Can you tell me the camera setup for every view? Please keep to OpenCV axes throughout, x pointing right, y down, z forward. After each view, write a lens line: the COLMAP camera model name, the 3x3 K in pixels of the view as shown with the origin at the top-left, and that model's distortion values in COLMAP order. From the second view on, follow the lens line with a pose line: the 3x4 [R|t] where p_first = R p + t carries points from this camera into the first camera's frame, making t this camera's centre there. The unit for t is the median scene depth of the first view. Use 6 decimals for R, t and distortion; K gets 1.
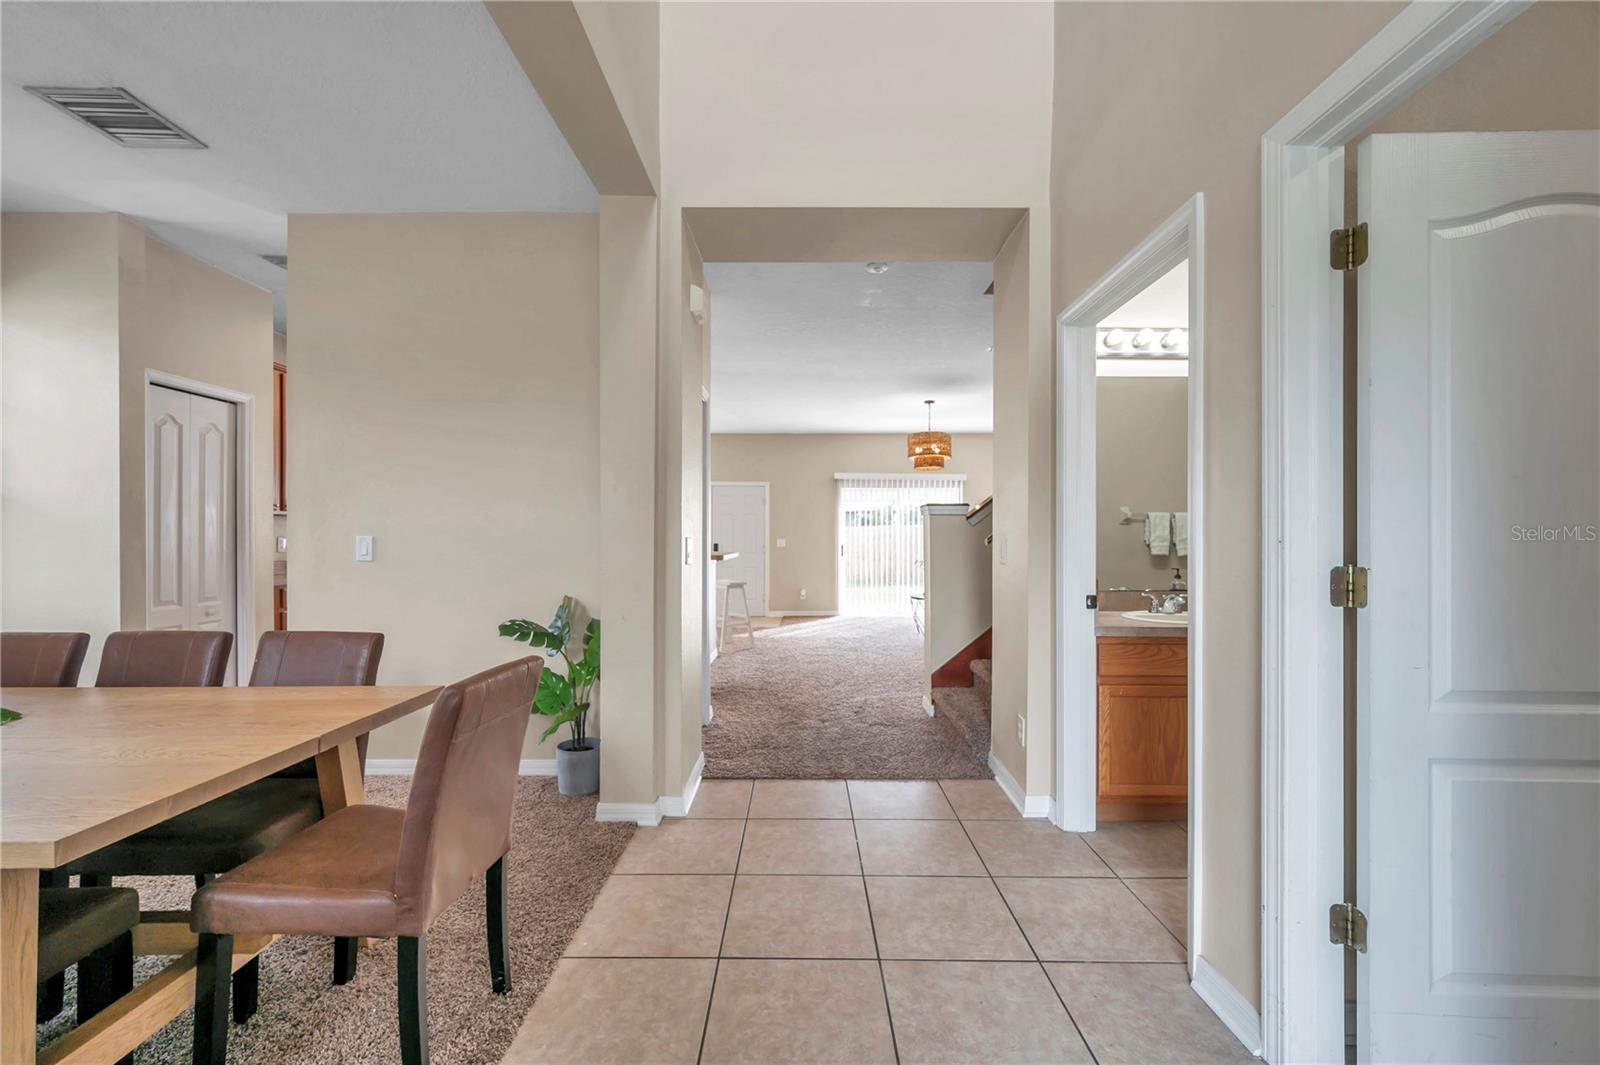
lens RADIAL K [[636.1, 0, 802.6], [0, 636.1, 542.5], [0, 0, 1]] dist [0.001657, 0.000129]
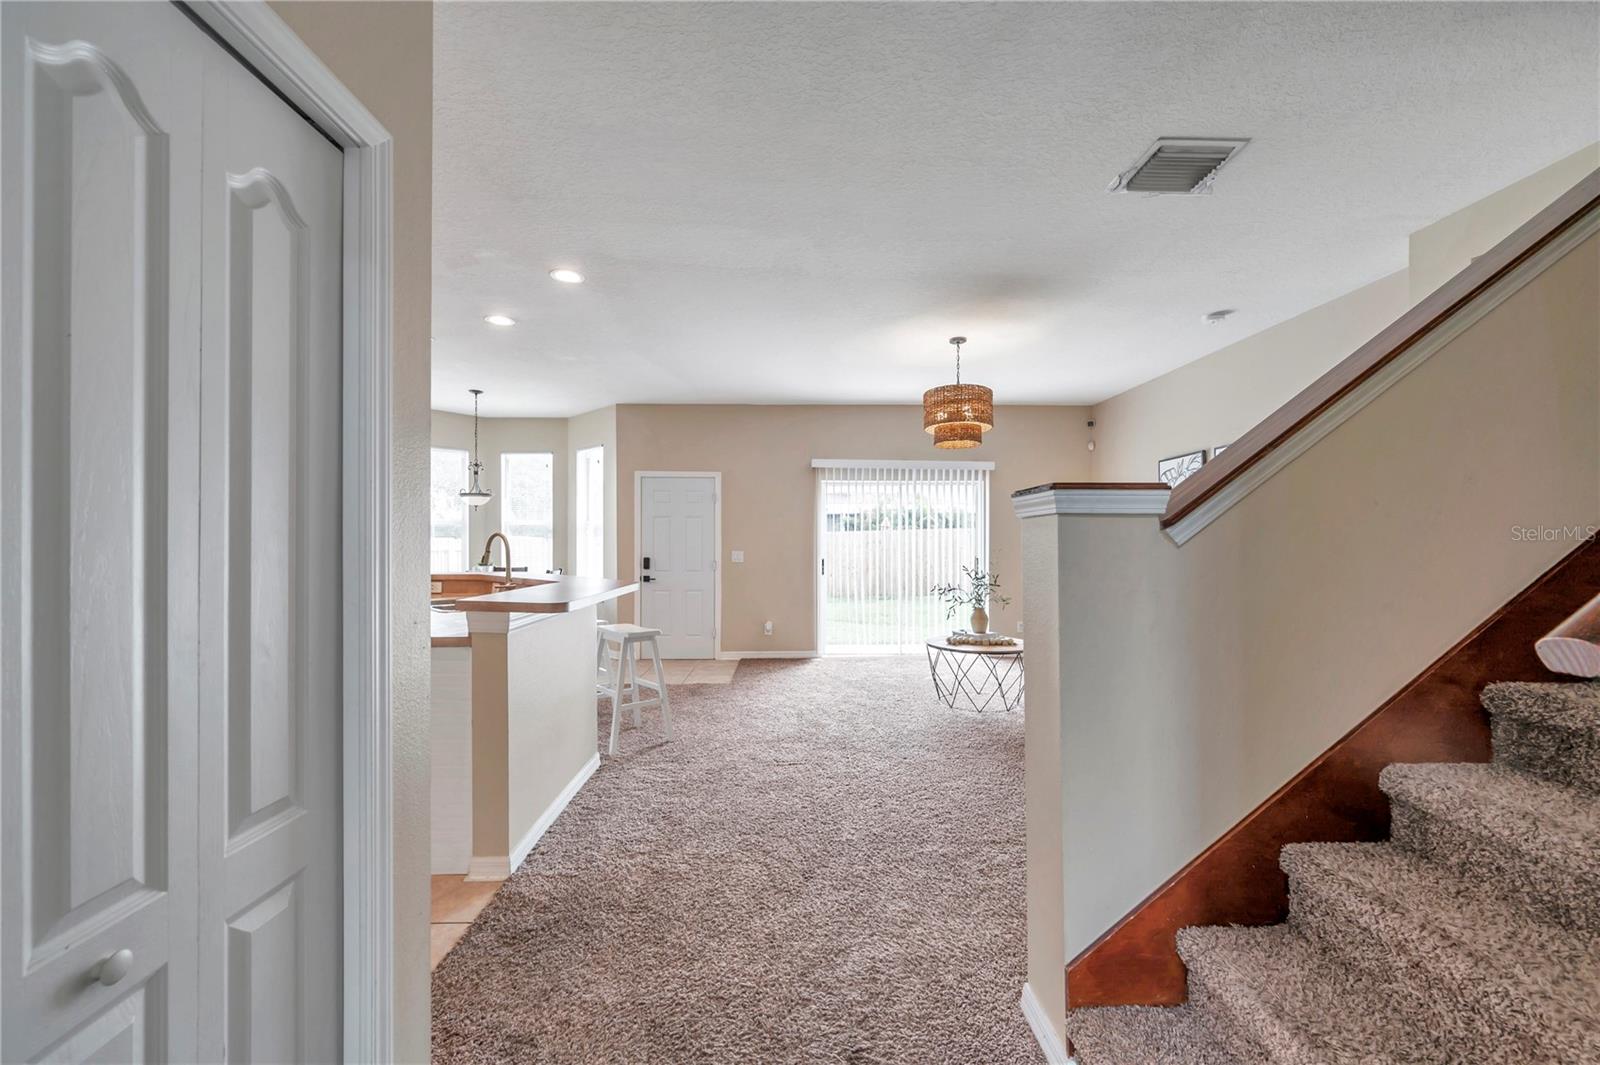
lens RADIAL K [[636.1, 0, 802.6], [0, 636.1, 542.5], [0, 0, 1]] dist [0.001657, 0.000129]
pose [[0.999664, -0.001101, 0.025895, 0.026830], [0.001245, 0.999984, -0.005521, -0.014733], [-0.025889, 0.005551, 0.999649, 0.362584]]
